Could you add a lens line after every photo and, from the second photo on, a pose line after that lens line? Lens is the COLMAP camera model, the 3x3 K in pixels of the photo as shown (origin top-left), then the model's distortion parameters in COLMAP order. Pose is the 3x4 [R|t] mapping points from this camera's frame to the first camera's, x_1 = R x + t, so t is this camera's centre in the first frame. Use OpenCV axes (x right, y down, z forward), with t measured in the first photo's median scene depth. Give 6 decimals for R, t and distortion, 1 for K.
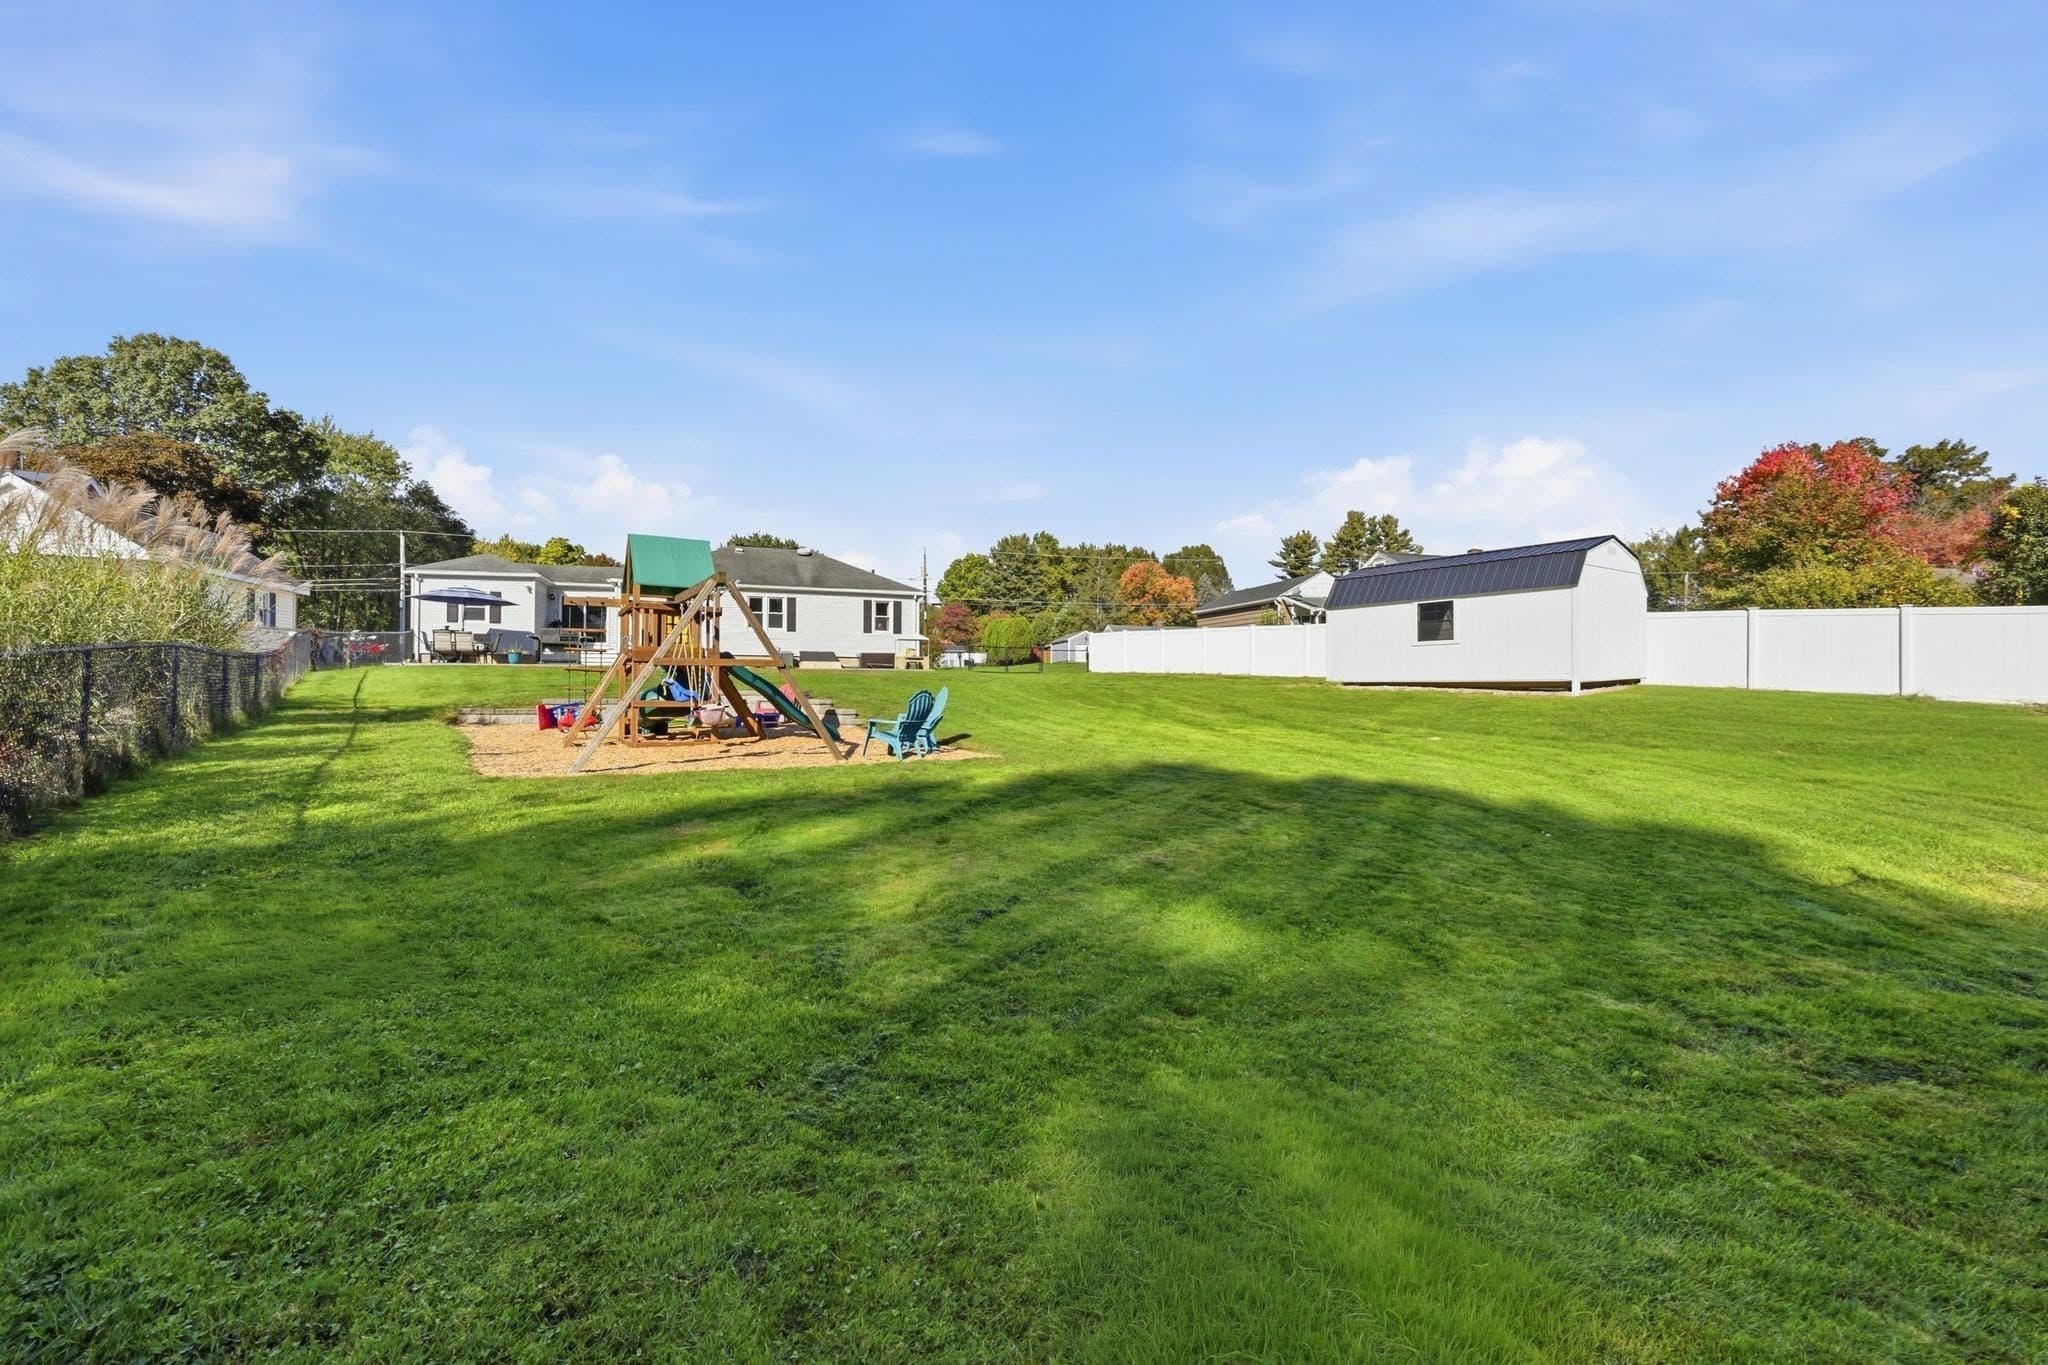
lens RADIAL K [[844.0, 0, 1024.0], [0, 844.0, 682.5], [0, 0, 1]] dist [-0.003843, -0.000446]
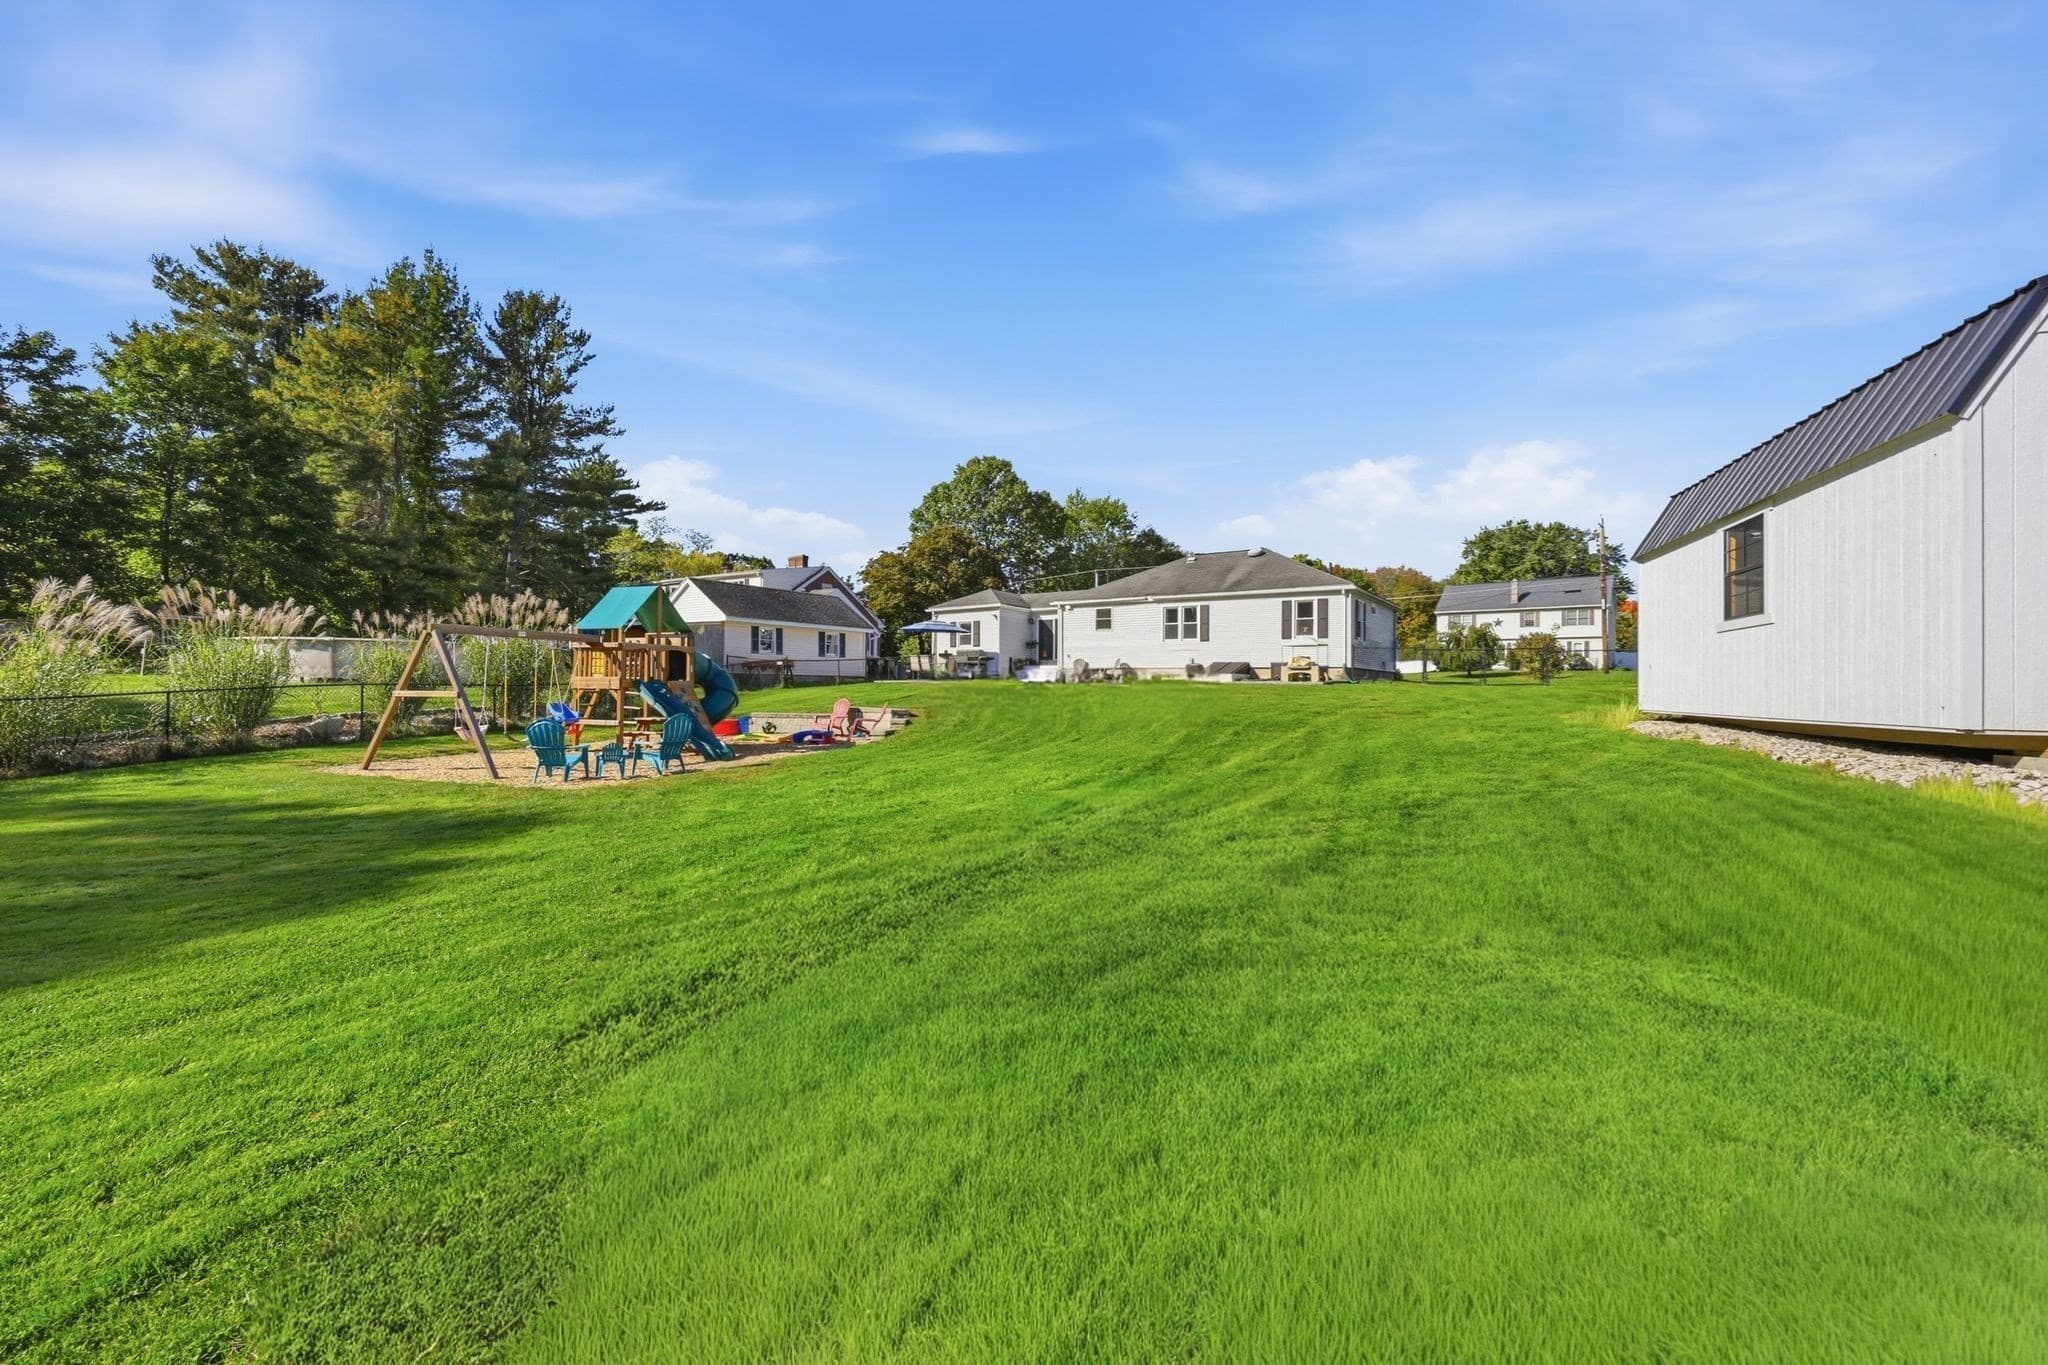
lens RADIAL K [[844.0, 0, 1024.0], [0, 844.0, 682.5], [0, 0, 1]] dist [-0.003843, -0.000446]
pose [[0.592166, -0.003682, -0.805808, 0.227889], [-0.001984, 0.999980, -0.006027, -0.005735], [0.805814, 0.005168, 0.592146, 0.181922]]
